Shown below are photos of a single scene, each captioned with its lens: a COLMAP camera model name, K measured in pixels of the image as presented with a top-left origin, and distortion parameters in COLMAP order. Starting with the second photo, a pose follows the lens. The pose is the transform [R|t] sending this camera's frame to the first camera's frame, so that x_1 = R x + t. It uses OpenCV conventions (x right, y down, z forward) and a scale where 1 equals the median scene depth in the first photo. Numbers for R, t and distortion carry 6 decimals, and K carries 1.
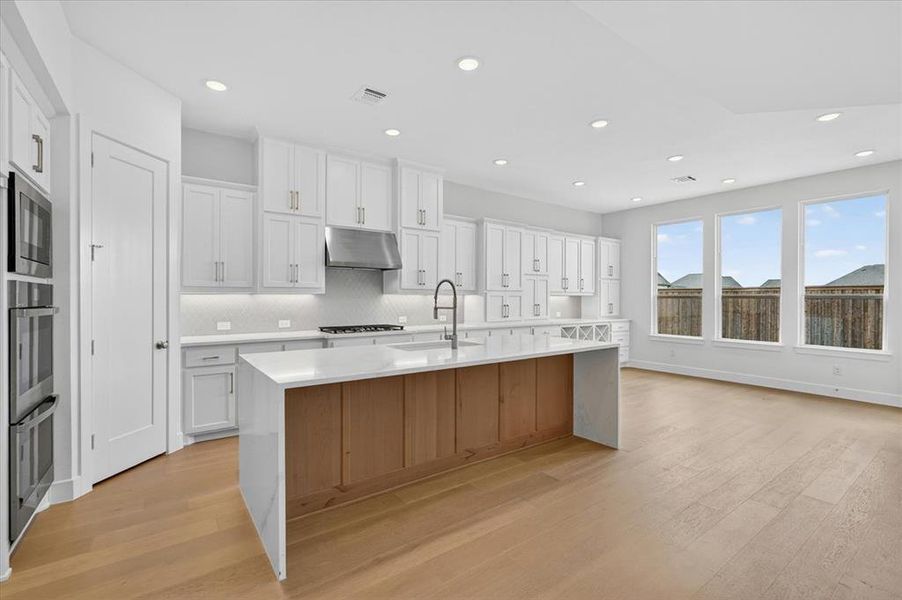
lens RADIAL K [[402.4, 0, 452.3], [0, 402.4, 298.9], [0, 0, 1]] dist [-0.006374, 0.004299]
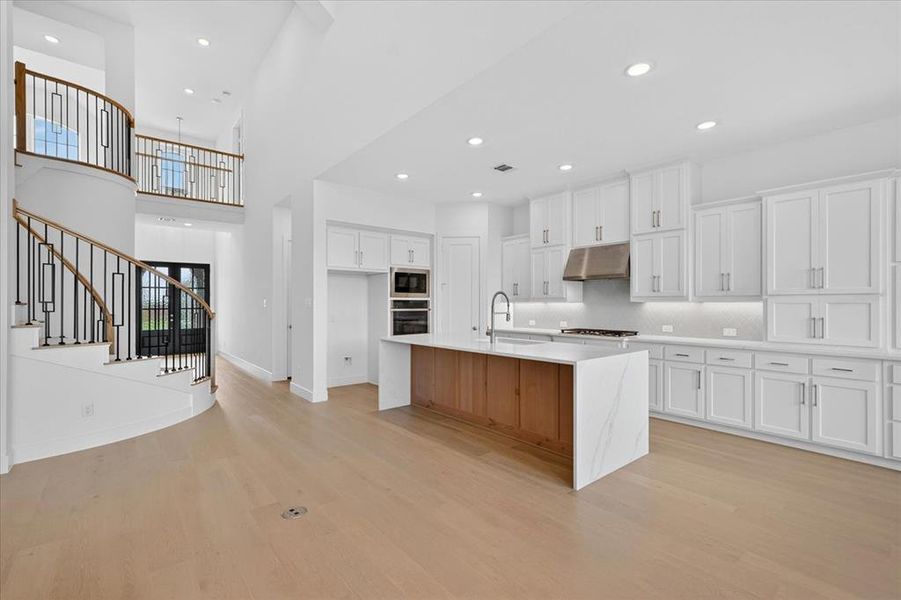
lens RADIAL K [[402.0, 0, 448.6], [0, 402.0, 299.4], [0, 0, 1]] dist [-0.006374, 0.004299]
pose [[0.064164, -0.011168, -0.997877, 0.943484], [-0.003147, 0.999930, -0.011393, -0.004952], [0.997934, 0.003871, 0.064125, 0.530384]]
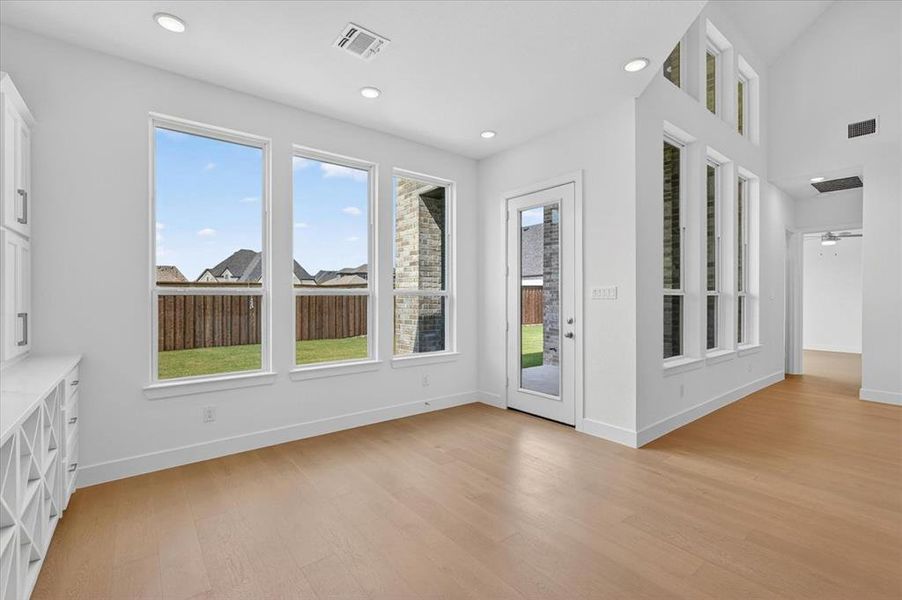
lens RADIAL K [[402.4, 0, 449.3], [0, 402.4, 296.5], [0, 0, 1]] dist [-0.006374, 0.004299]
pose [[-0.038590, -0.001245, 0.999254, 0.118875], [0.004814, 0.999987, 0.001432, -0.002465], [-0.999244, 0.004865, -0.038584, 1.147727]]
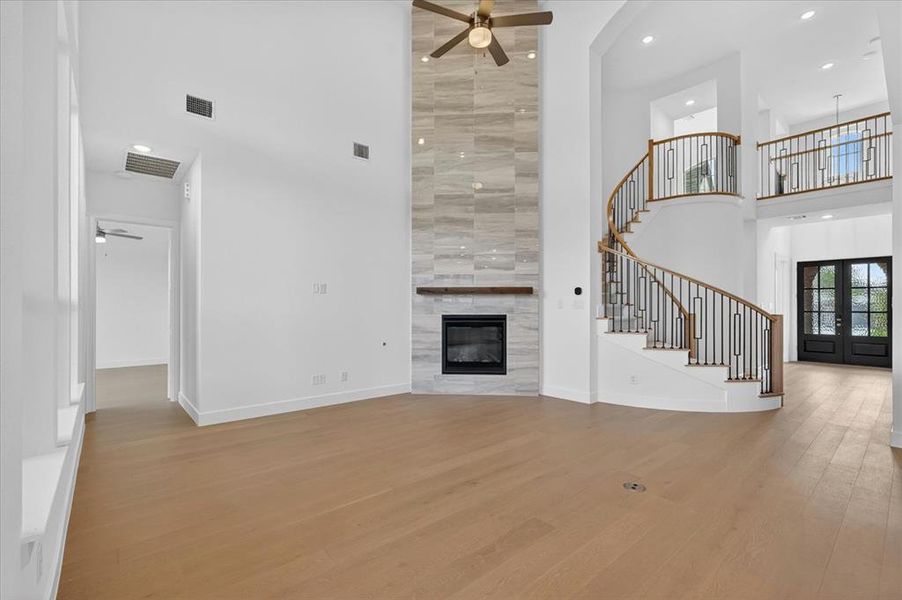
lens RADIAL K [[402.4, 0, 448.6], [0, 402.4, 303.3], [0, 0, 1]] dist [-0.006374, 0.004299]
pose [[-0.996108, -0.006229, -0.087920, 0.716063], [-0.006047, 0.999979, -0.002338, 0.000127], [0.087933, -0.001798, -0.996125, 0.958667]]
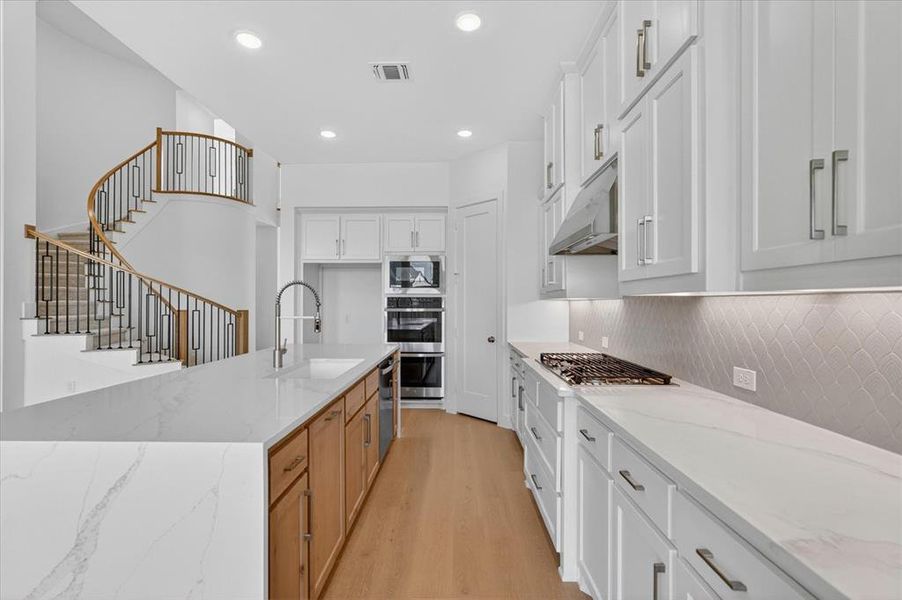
lens RADIAL K [[402.4, 0, 442.7], [0, 402.4, 296.2], [0, 0, 1]] dist [-0.006374, 0.004299]
pose [[-0.614600, -0.012530, -0.788739, 0.307384], [-0.004334, 0.999912, -0.012508, -0.007662], [0.788827, -0.004269, -0.614600, 1.217733]]
